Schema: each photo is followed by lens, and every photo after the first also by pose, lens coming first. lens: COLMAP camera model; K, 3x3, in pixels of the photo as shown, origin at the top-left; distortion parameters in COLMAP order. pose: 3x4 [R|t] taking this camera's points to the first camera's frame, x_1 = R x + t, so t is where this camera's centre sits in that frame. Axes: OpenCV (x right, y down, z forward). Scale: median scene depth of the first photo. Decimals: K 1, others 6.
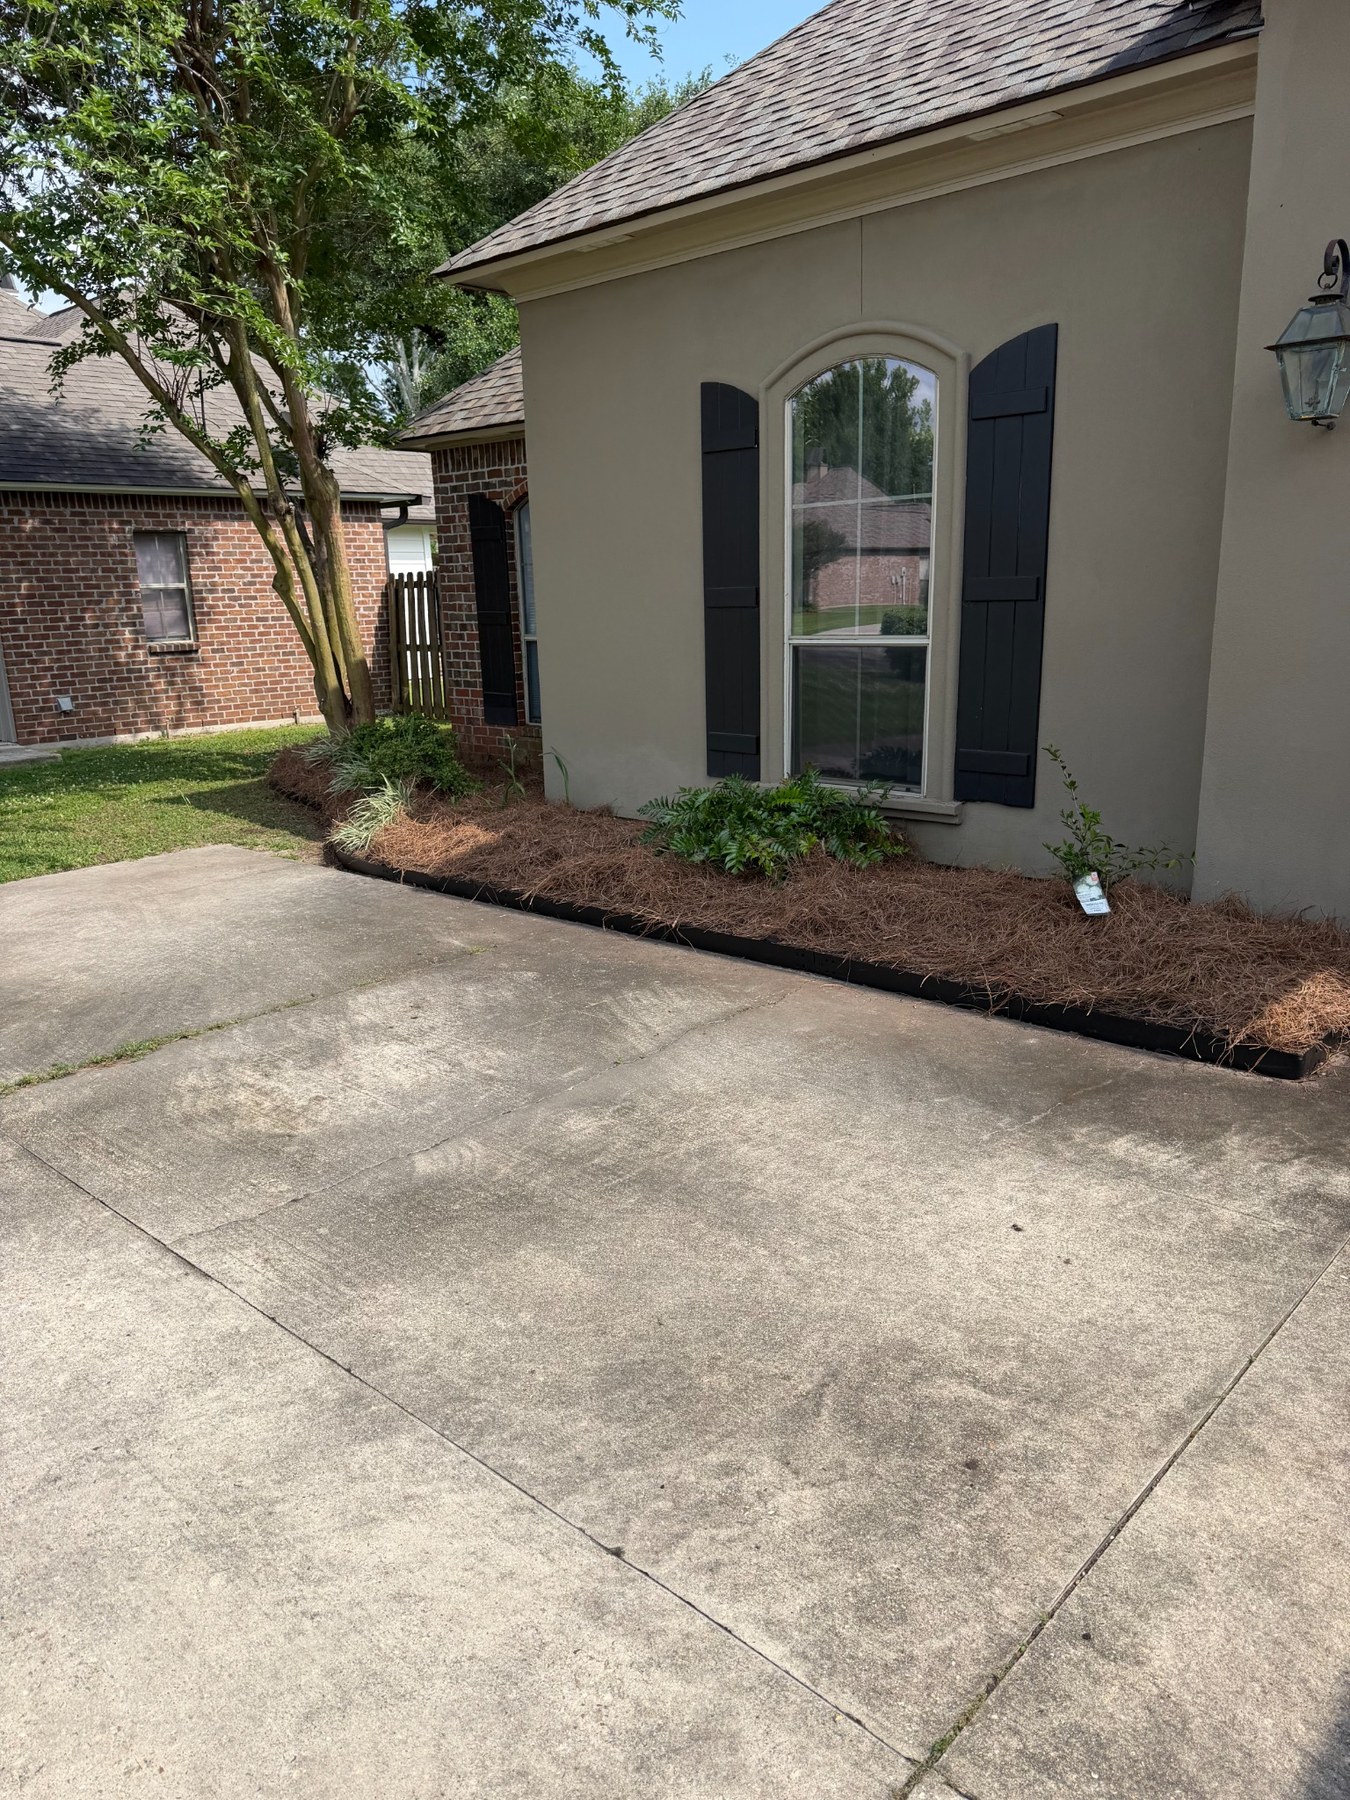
lens RADIAL K [[1272.8, 0, 676.4], [0, 1272.8, 902.8], [0, 0, 1]] dist [0.003830, -0.044915]
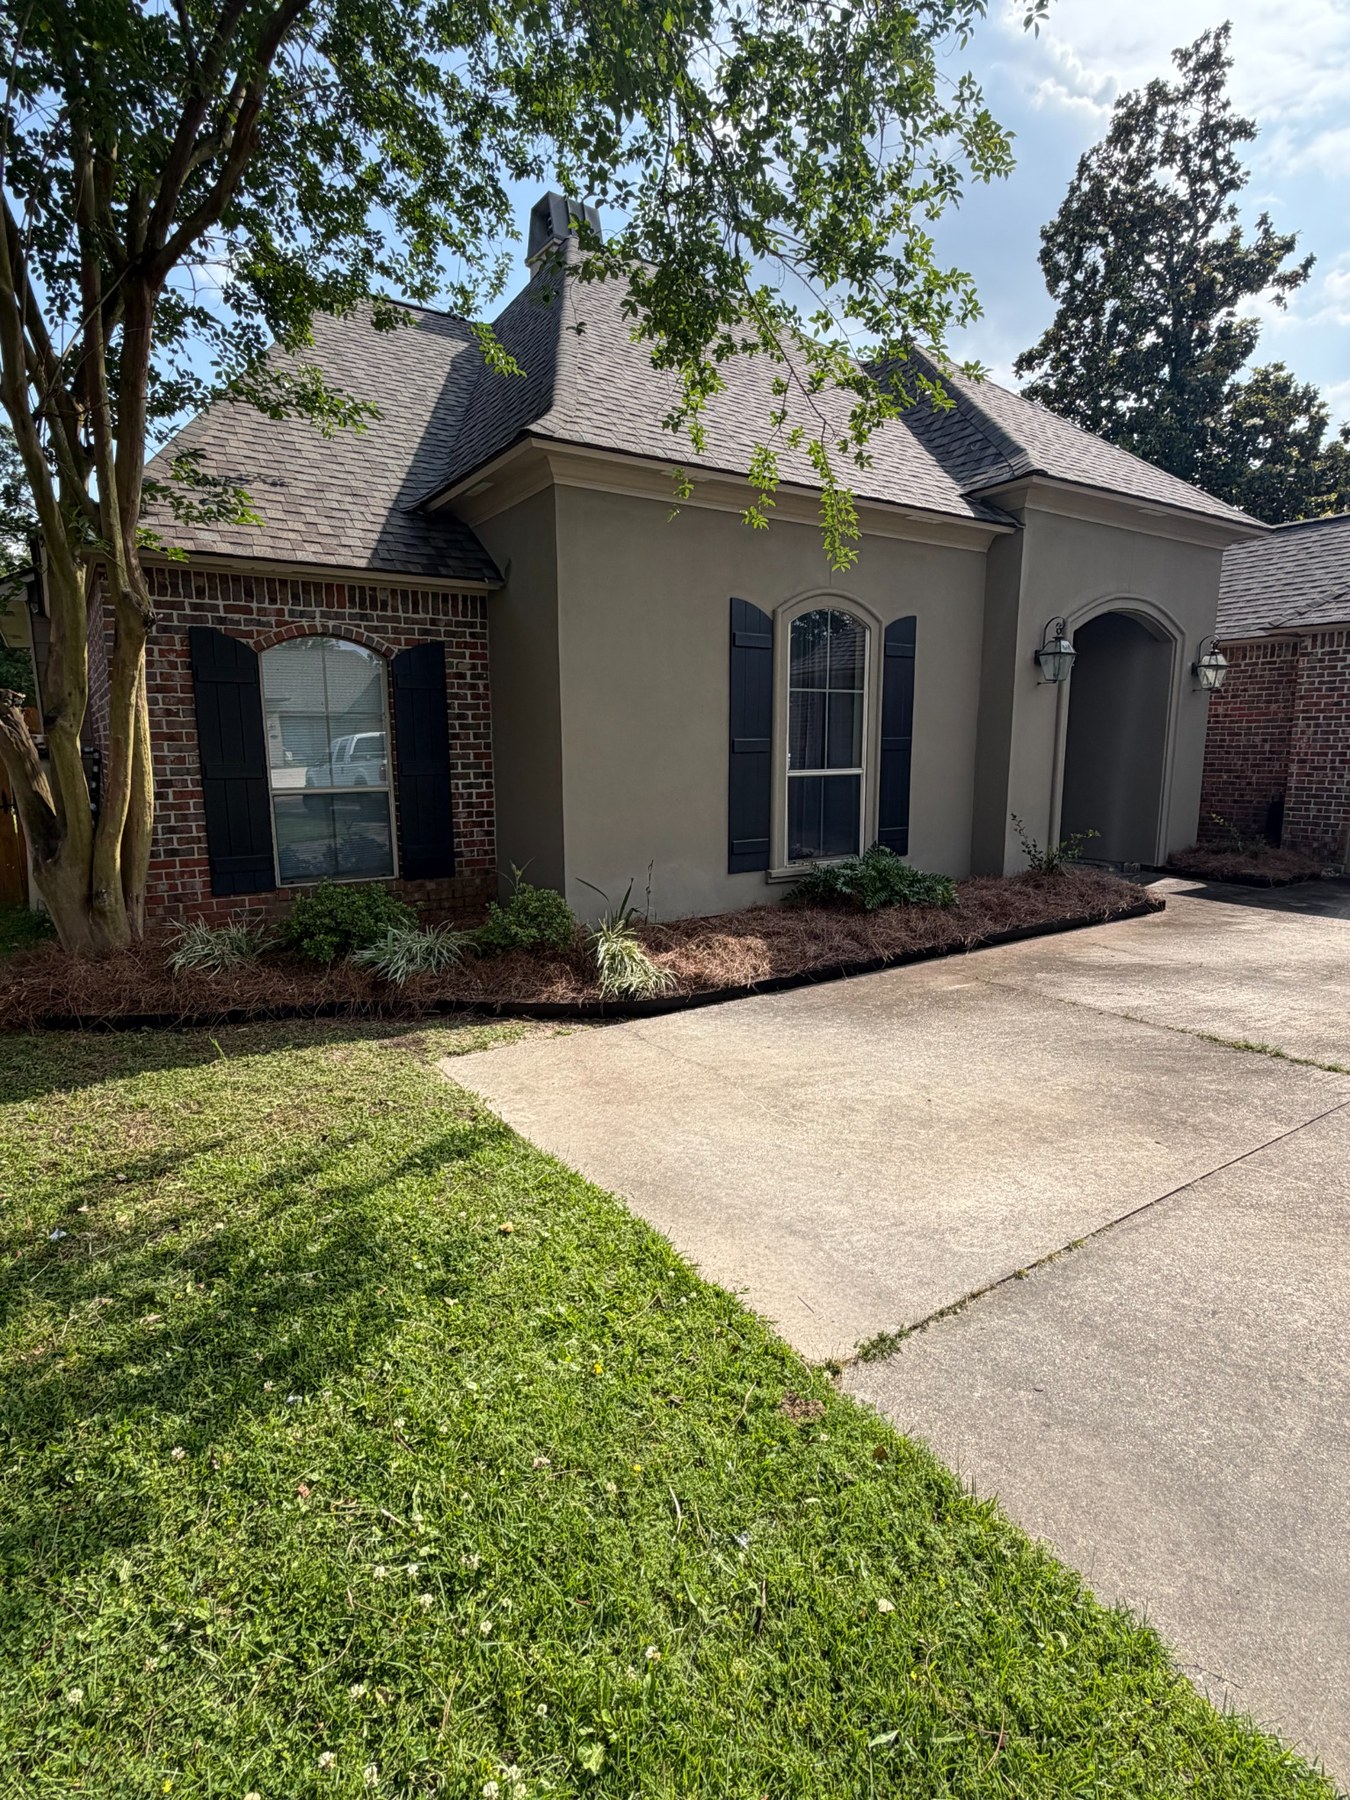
lens RADIAL K [[924.8, 0, 674.8], [0, 924.8, 895.0], [0, 0, 1]] dist [0.000883, 0.000225]
pose [[0.245248, -0.146566, 0.958317, -1.161217], [0.235397, 0.967926, 0.087793, -0.219437], [-0.940448, 0.204054, 0.271883, 0.956992]]
